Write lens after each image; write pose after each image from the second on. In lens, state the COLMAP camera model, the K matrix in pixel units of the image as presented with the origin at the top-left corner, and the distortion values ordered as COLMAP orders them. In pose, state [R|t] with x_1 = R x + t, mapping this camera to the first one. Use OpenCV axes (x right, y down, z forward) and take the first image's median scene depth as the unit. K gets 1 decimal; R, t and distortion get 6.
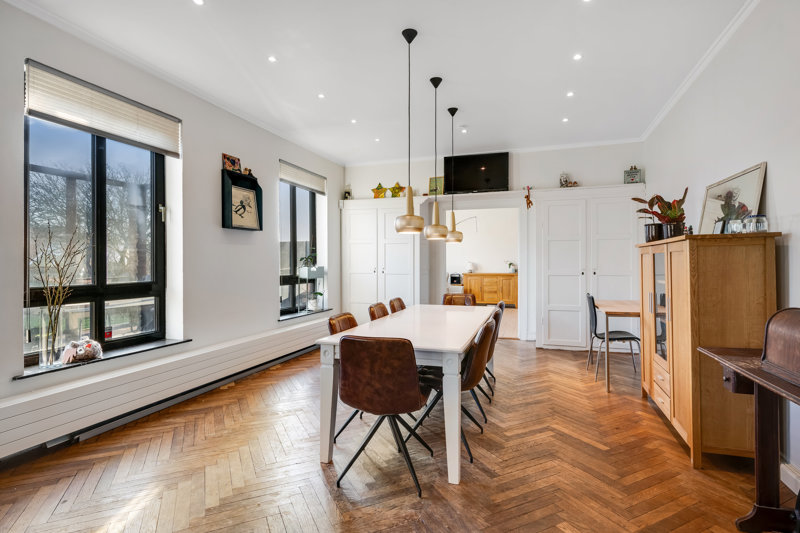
lens RADIAL K [[404.2, 0, 400.0], [0, 404.2, 266.5], [0, 0, 1]] dist [0.000615, -0.000038]
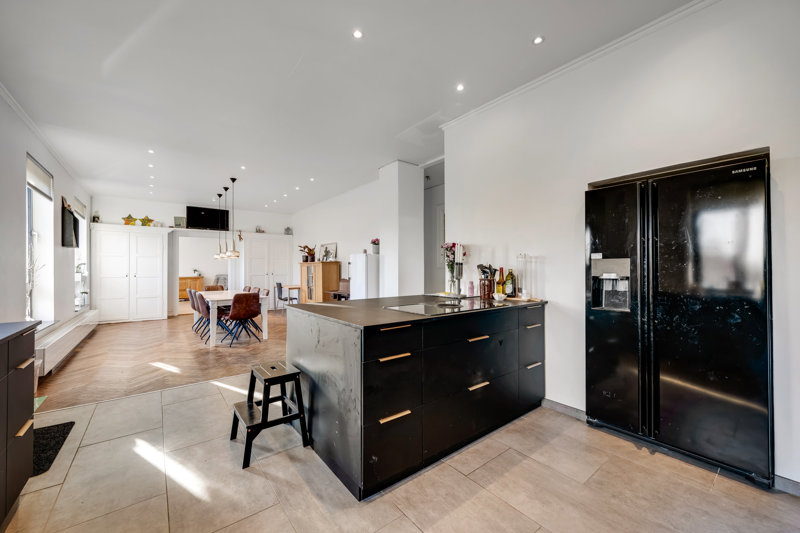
lens RADIAL K [[313.8, 0, 402.8], [0, 313.8, 269.2], [0, 0, 1]] dist [-0.000276, -0.000076]
pose [[0.547984, -0.003496, 0.836482, -0.515014], [0.011874, 0.999923, -0.003600, 0.004469], [-0.836405, 0.011905, 0.547983, -0.478458]]
